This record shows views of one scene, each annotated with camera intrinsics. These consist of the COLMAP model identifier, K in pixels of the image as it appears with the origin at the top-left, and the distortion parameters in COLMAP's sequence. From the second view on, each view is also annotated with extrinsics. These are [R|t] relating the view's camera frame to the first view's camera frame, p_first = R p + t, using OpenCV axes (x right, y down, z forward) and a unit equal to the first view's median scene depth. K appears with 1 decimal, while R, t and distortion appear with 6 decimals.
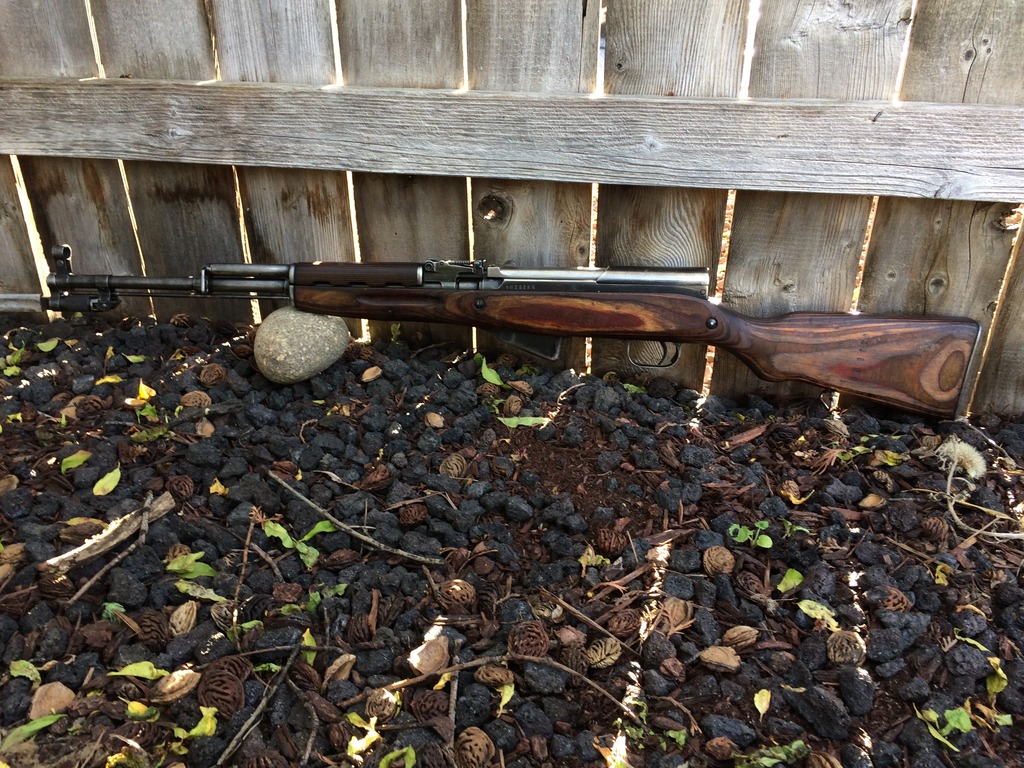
lens RADIAL K [[862.6, 0, 509.9], [0, 862.6, 391.0], [0, 0, 1]] dist [0.031549, -0.047904]
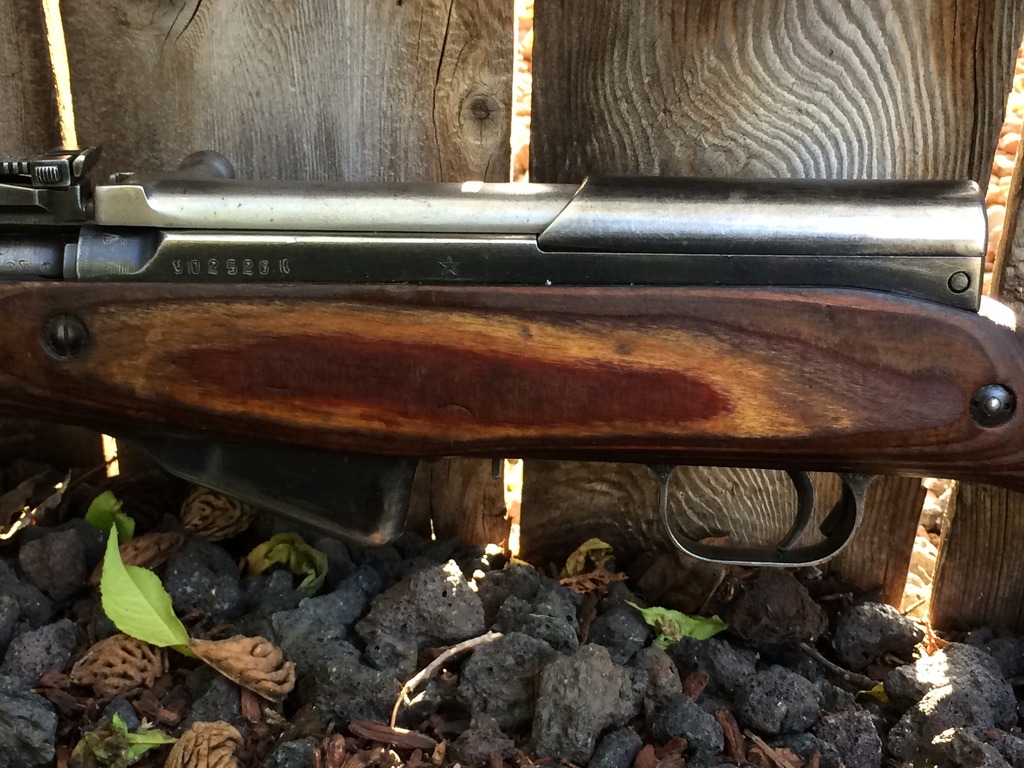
lens RADIAL K [[1621.7, 0, 513.1], [0, 1621.7, 385.1], [0, 0, 1]] dist [0.053003, 0.000000]
pose [[0.996182, -0.018684, 0.085281, 0.051625], [0.016196, 0.999426, 0.029769, -0.098326], [-0.085788, -0.028274, 0.995912, 0.526414]]
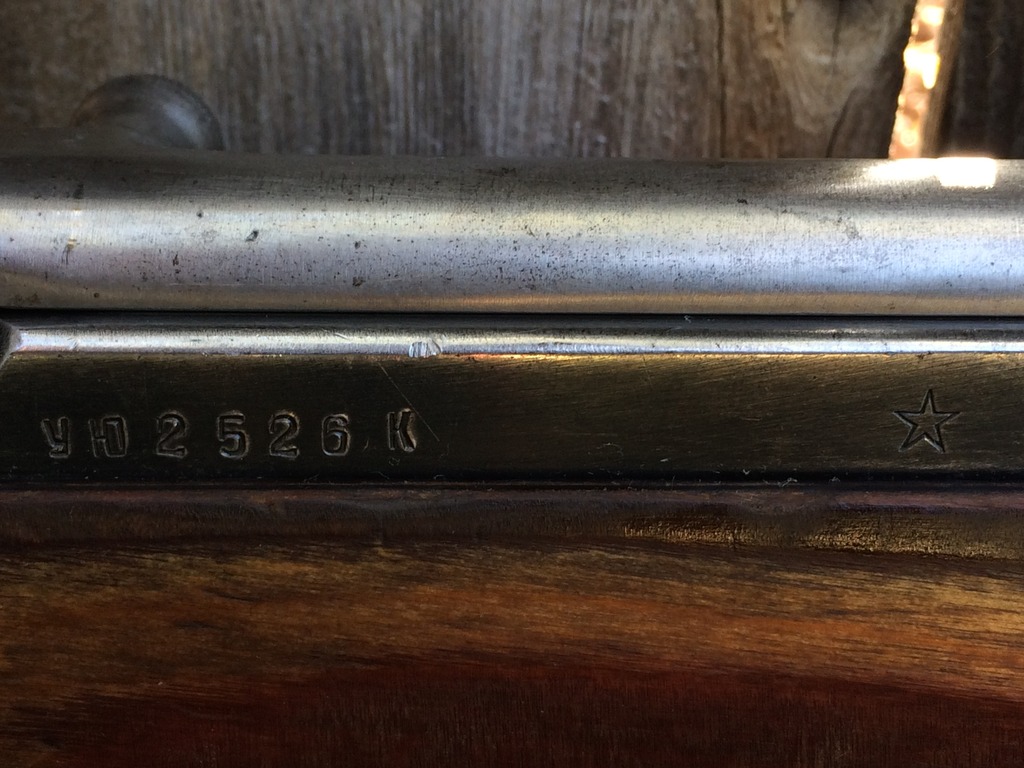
lens RADIAL K [[1621.7, 0, 505.7], [0, 1621.7, 385.7], [0, 0, 1]] dist [0.053003, 0.000000]
pose [[0.992604, -0.027471, 0.118251, 0.019216], [0.022201, 0.998710, 0.045657, -0.129698], [-0.119353, -0.042694, 0.991933, 0.847557]]
